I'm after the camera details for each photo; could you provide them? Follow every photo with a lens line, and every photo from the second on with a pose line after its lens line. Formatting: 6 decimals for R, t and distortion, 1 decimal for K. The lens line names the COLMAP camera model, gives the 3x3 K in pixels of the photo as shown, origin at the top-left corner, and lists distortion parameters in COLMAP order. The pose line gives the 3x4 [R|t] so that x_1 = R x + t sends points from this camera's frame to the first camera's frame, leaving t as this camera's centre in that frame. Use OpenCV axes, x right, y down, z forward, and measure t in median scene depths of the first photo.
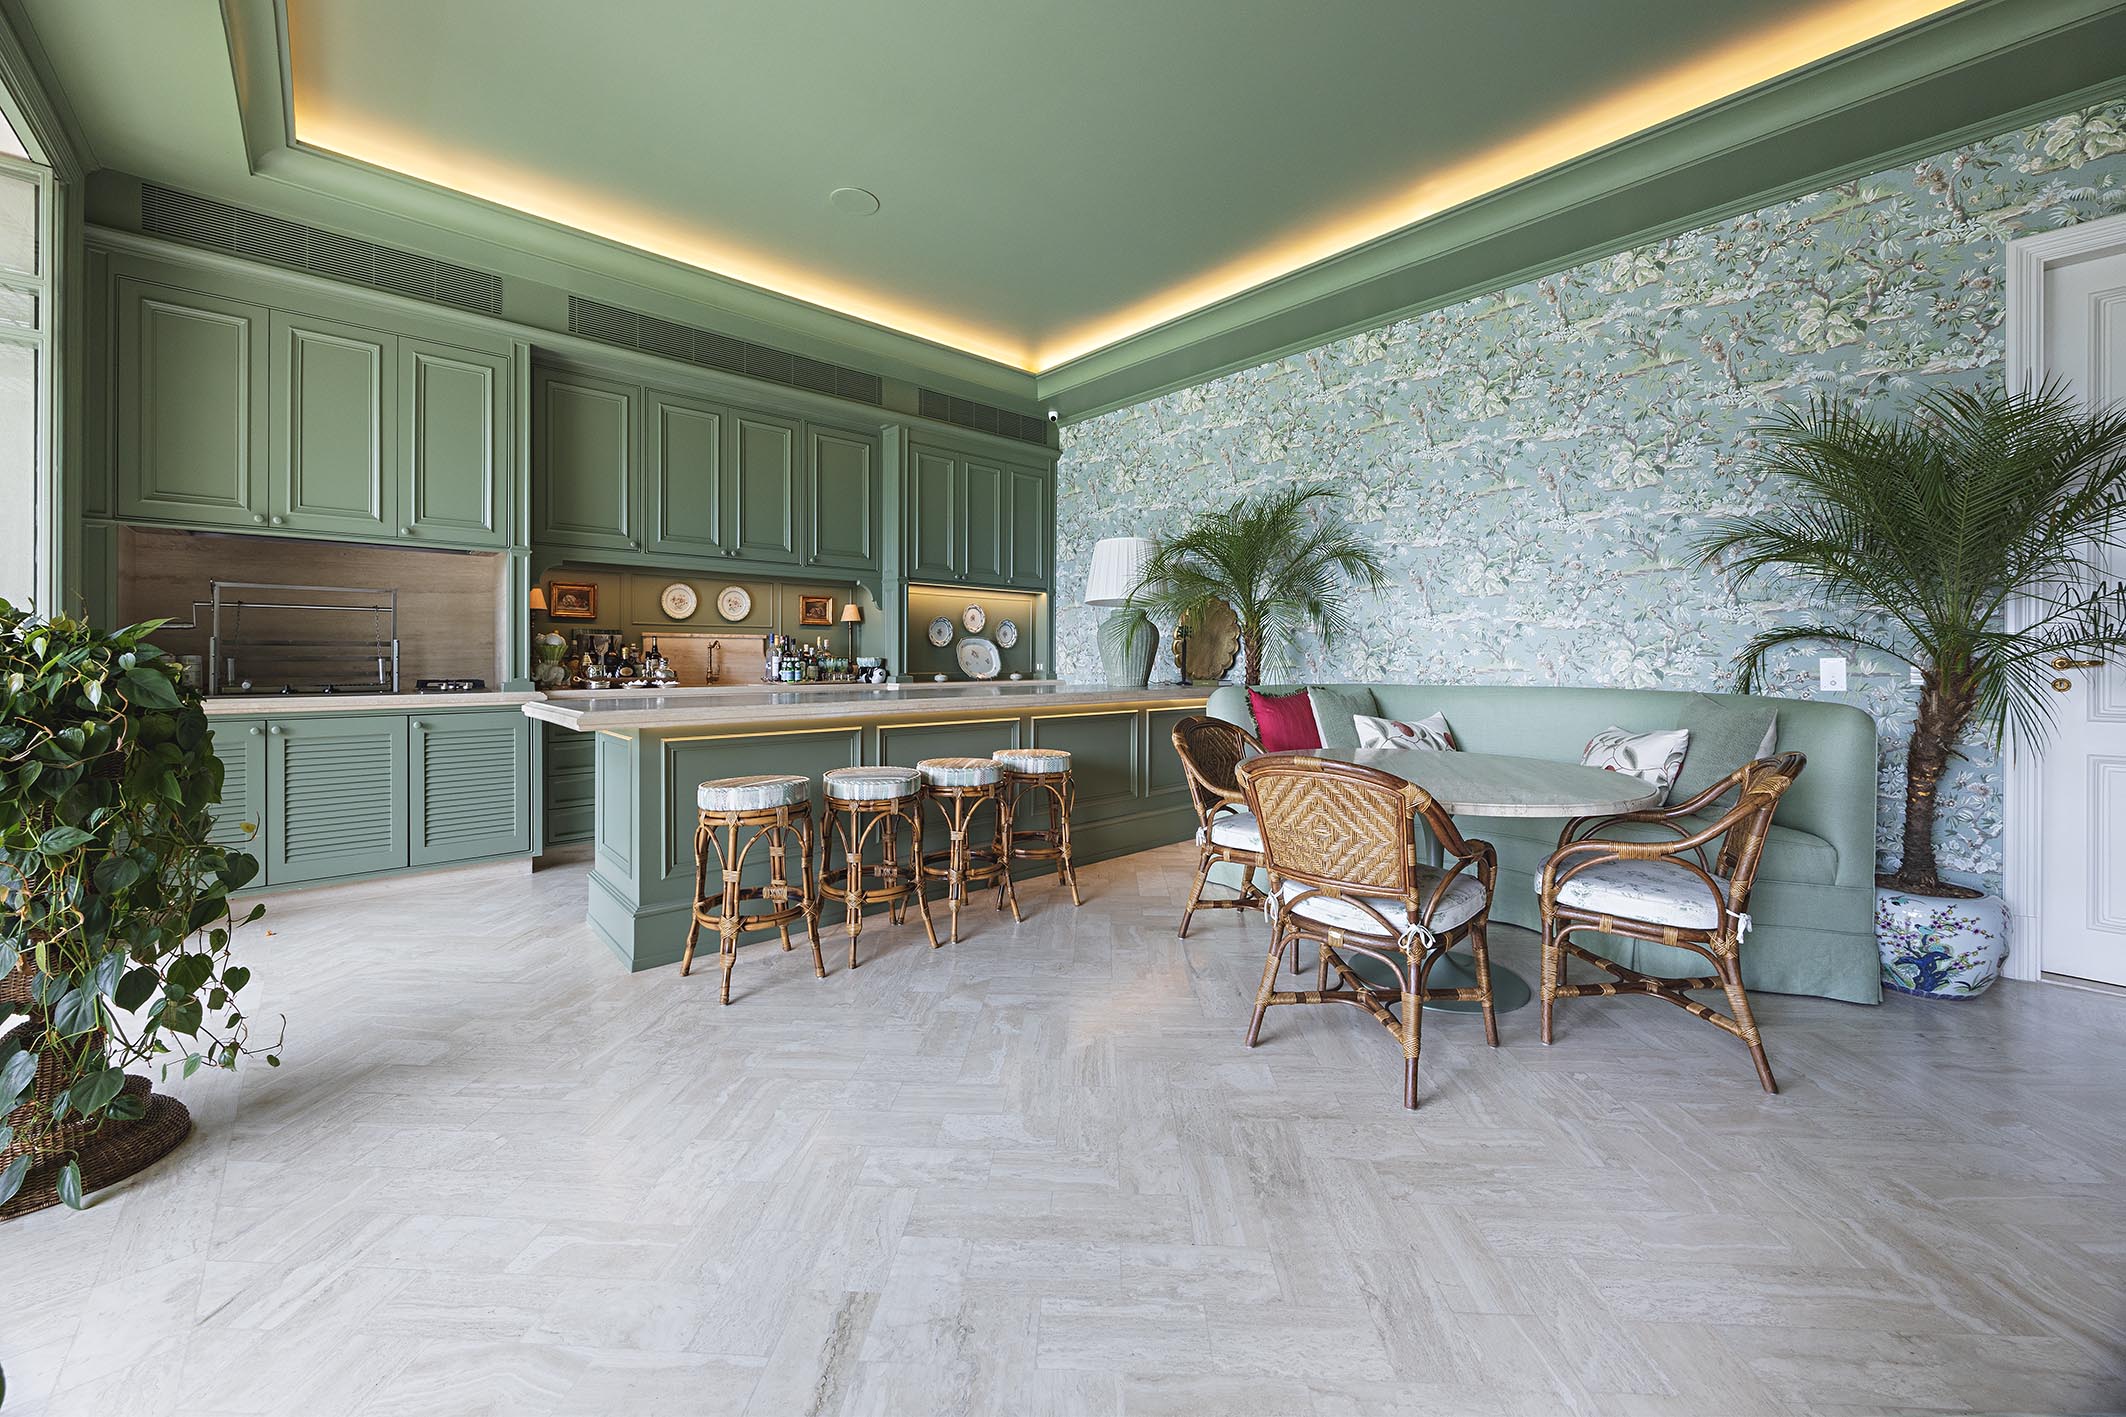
lens RADIAL K [[838.5, 0, 1063.8], [0, 838.5, 657.2], [0, 0, 1]] dist [0.001084, 0.000249]
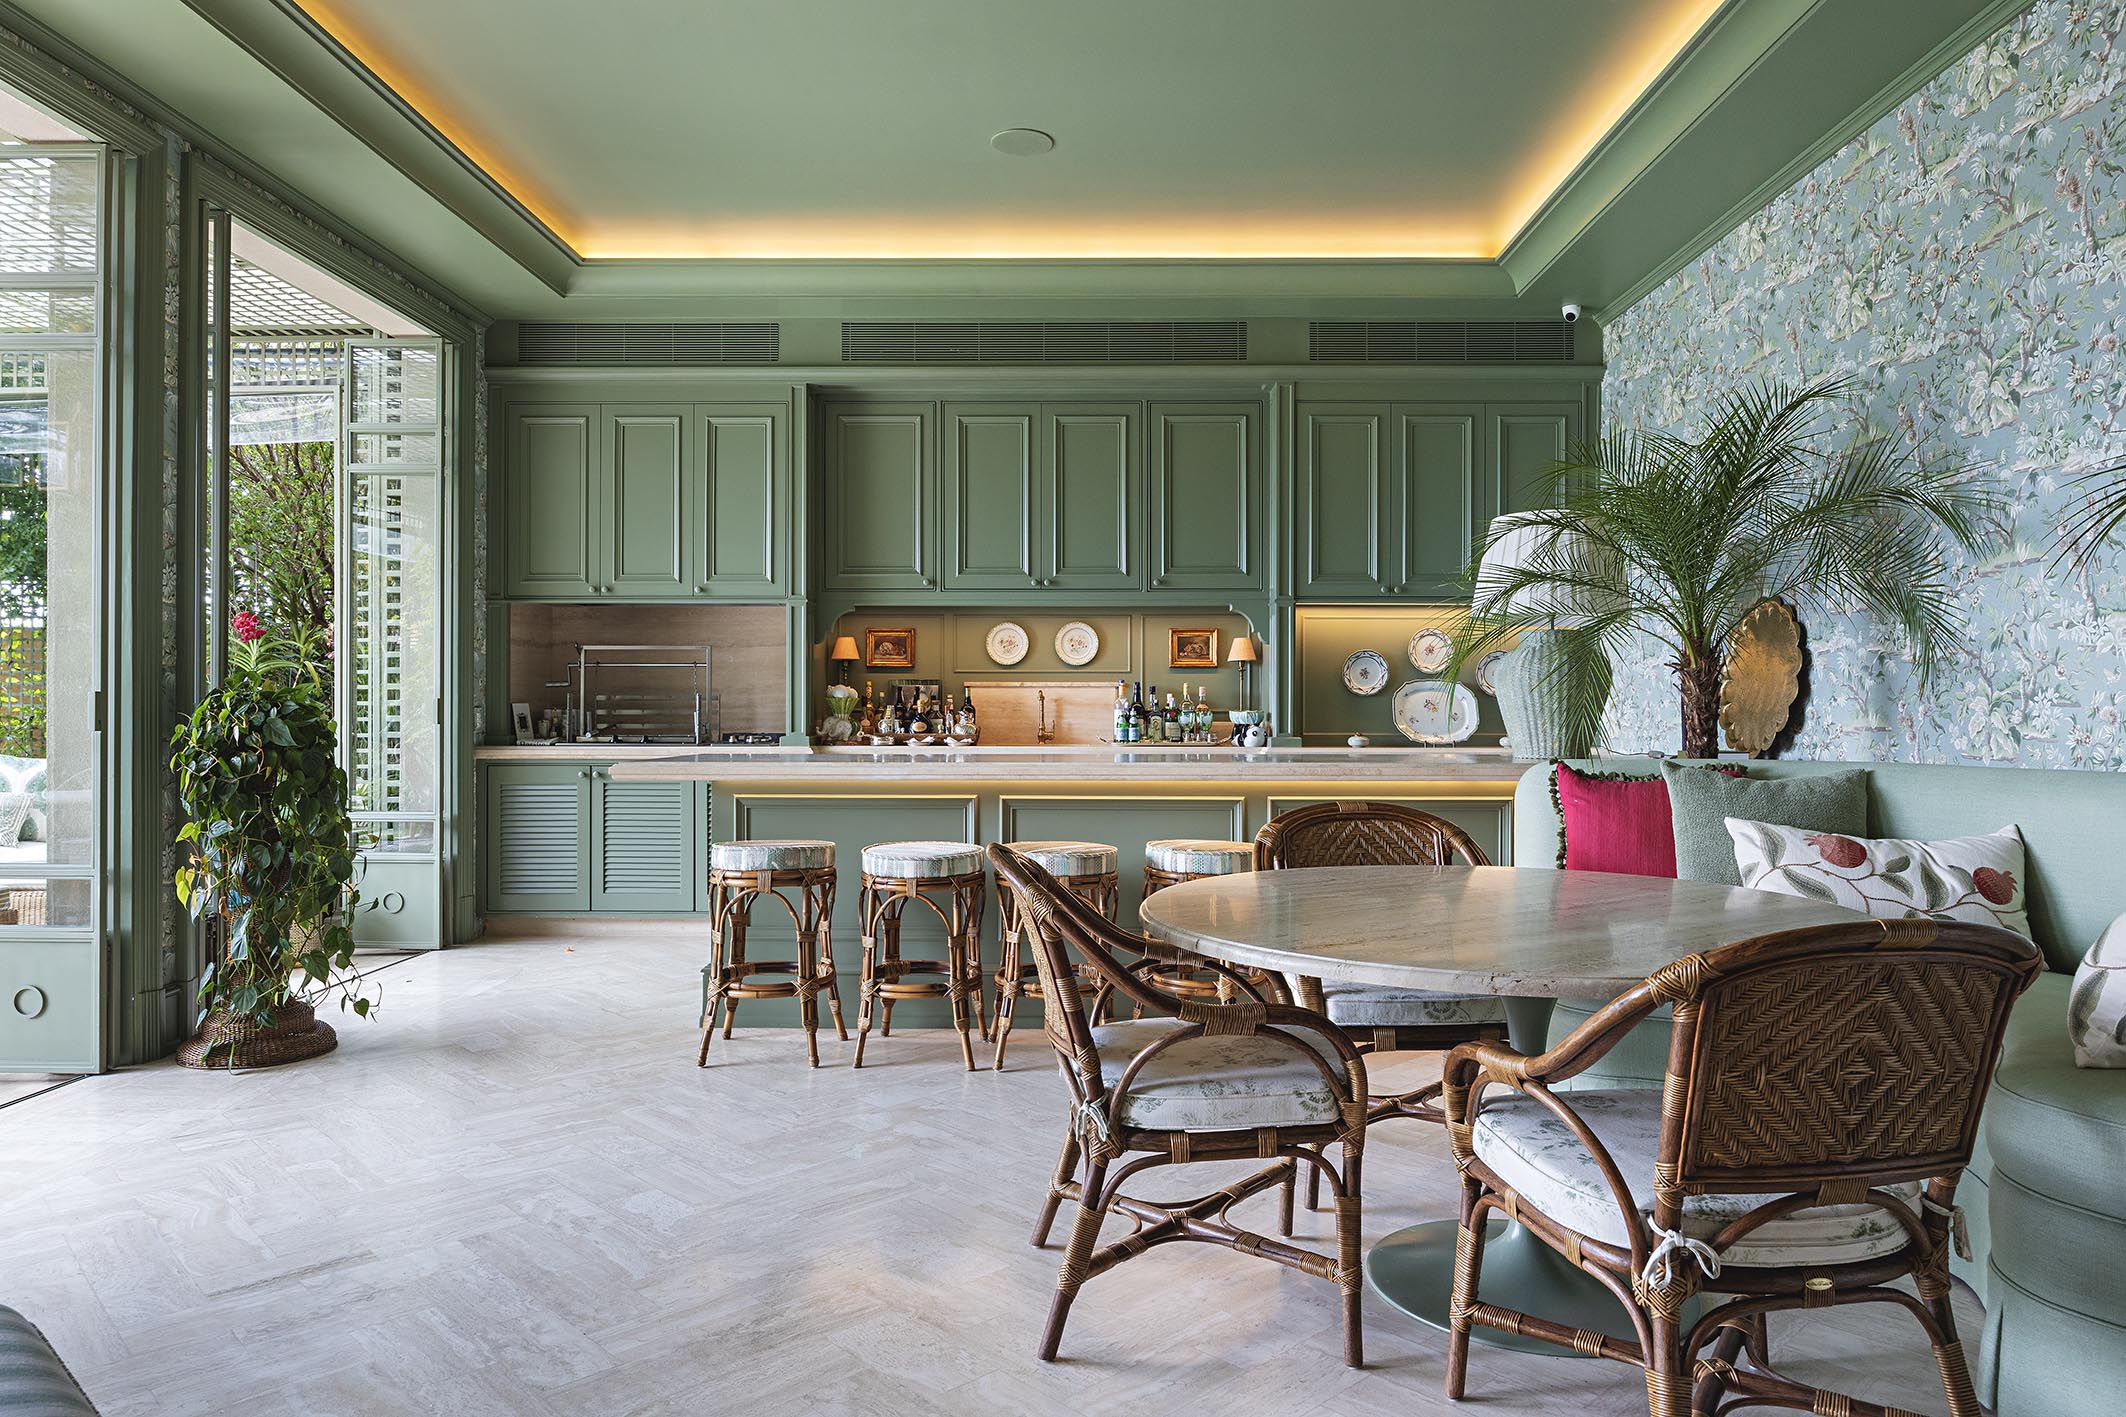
lens RADIAL K [[1287.0, 0, 1063.0], [0, 1287.0, 708.5], [0, 0, 1]] dist [-0.003523, 0.000734]
pose [[0.739459, -0.002034, -0.673198, 0.497224], [0.000242, 0.999996, -0.002756, 0.001536], [0.673201, 0.001875, 0.739457, 0.096977]]
